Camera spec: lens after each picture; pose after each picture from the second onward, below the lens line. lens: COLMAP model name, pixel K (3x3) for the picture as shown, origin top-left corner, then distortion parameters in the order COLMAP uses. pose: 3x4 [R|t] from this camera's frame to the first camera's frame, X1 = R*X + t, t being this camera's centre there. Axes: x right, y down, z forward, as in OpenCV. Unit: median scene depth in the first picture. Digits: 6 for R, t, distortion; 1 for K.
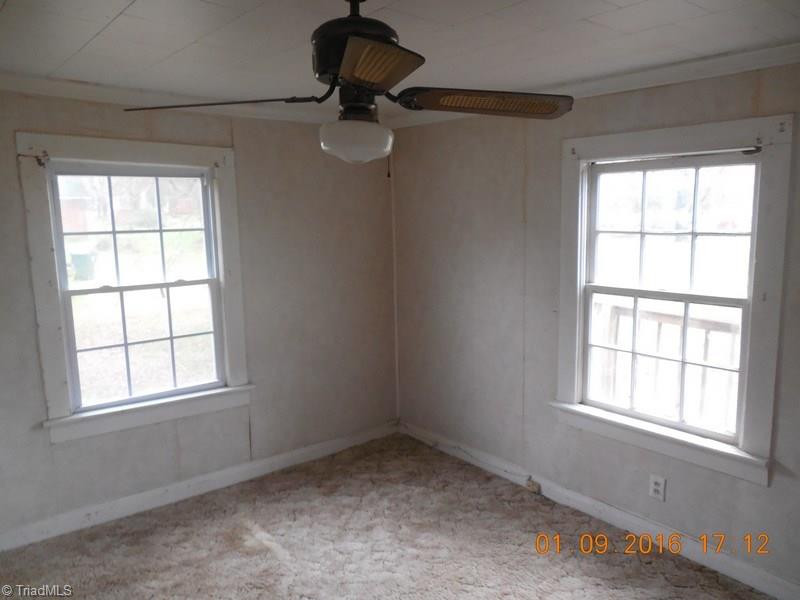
lens RADIAL K [[598.3, 0, 400.0], [0, 598.3, 300.0], [0, 0, 1]] dist [0.000371, -0.005533]
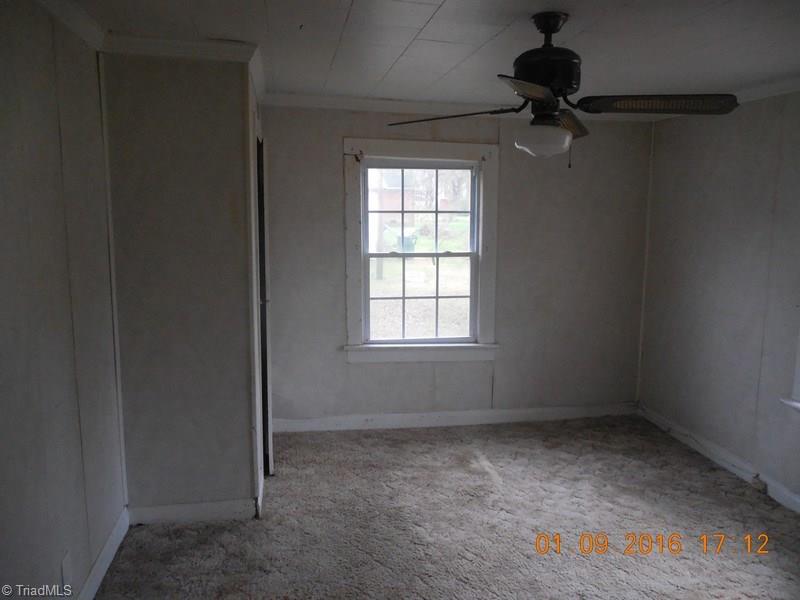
lens RADIAL K [[598.3, 0, 400.0], [0, 598.3, 300.0], [0, 0, 1]] dist [0.000371, -0.005533]
pose [[0.873028, 0.096691, -0.477988, 0.161846], [-0.090749, 0.995238, 0.035574, 0.033342], [0.479151, 0.012320, 0.877646, -0.152042]]
